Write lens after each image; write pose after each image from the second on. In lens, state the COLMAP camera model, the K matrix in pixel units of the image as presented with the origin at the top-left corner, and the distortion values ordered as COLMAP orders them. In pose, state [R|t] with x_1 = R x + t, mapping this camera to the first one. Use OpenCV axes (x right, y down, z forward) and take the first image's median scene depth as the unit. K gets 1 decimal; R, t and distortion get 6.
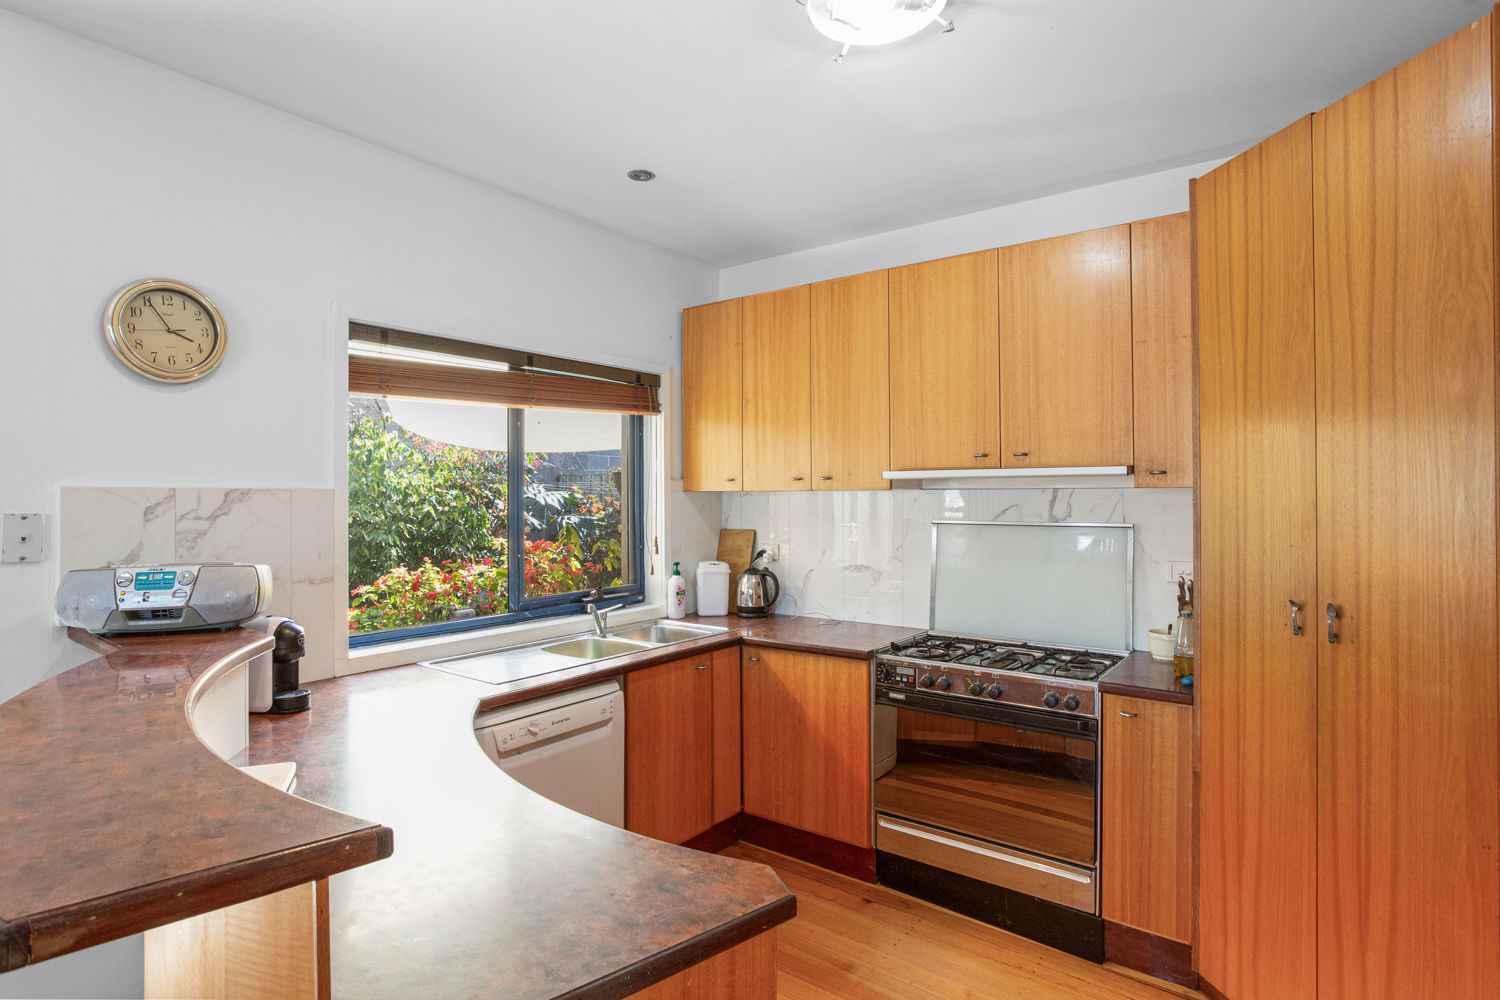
lens RADIAL K [[772.1, 0, 750.0], [0, 772.1, 500.0], [0, 0, 1]] dist [0.000128, 0.000518]
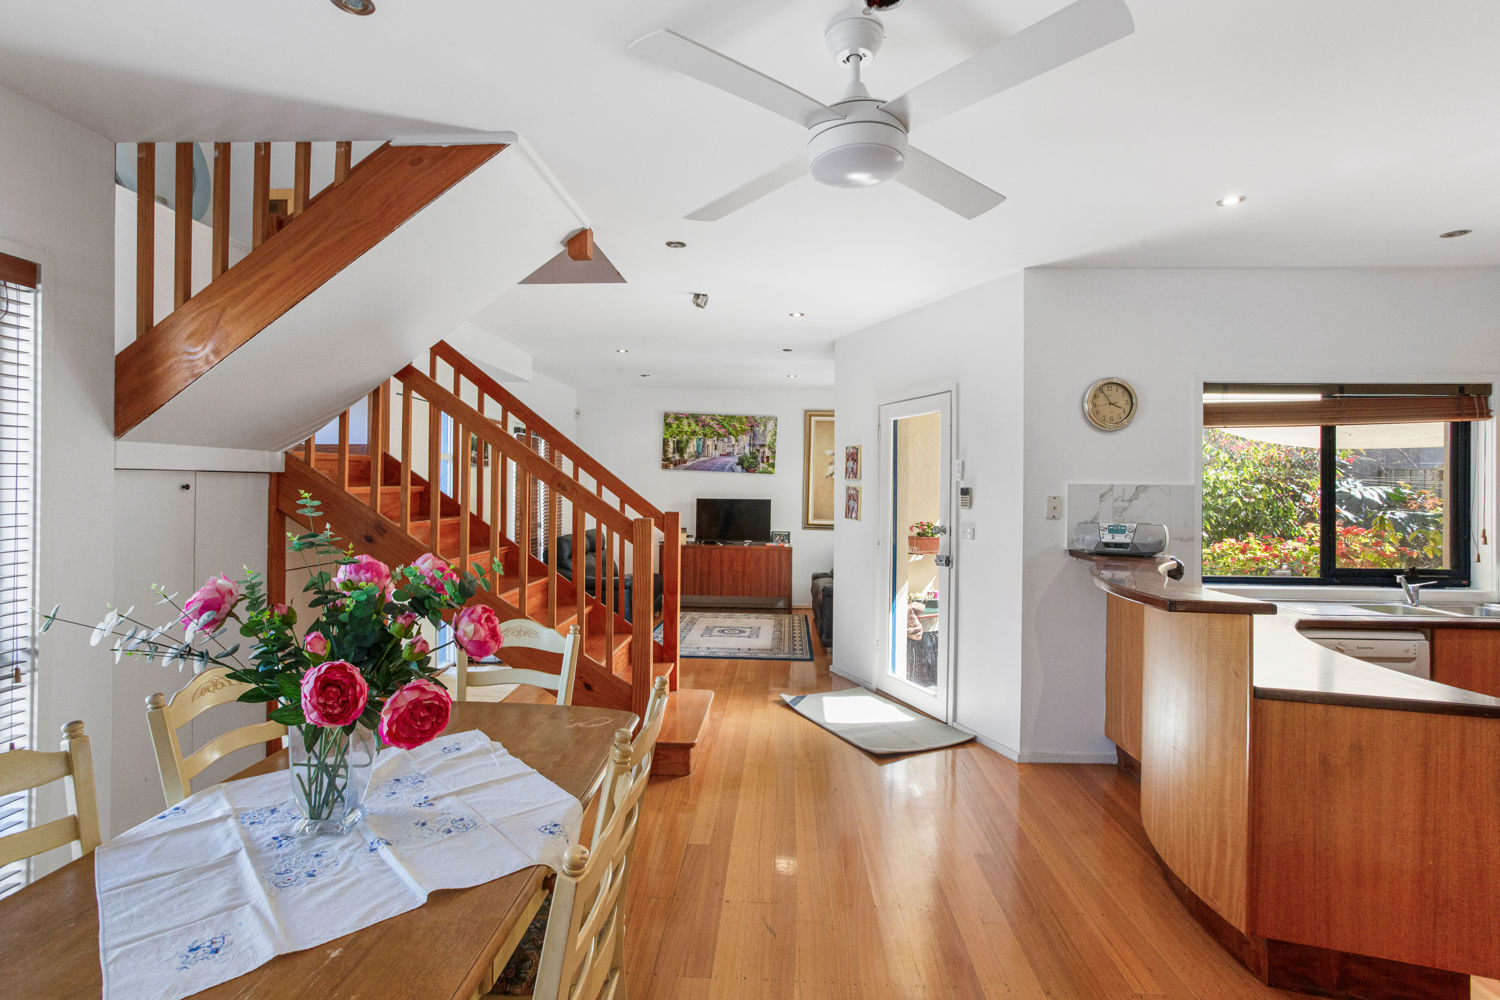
lens RADIAL K [[732.7, 0, 754.5], [0, 732.7, 479.0], [0, 0, 1]] dist [-0.002092, 0.016282]
pose [[0.578242, 0.000935, -0.815864, 0.130091], [-0.014501, 0.999853, -0.009132, 0.000141], [0.815736, 0.017112, 0.578171, -0.436816]]
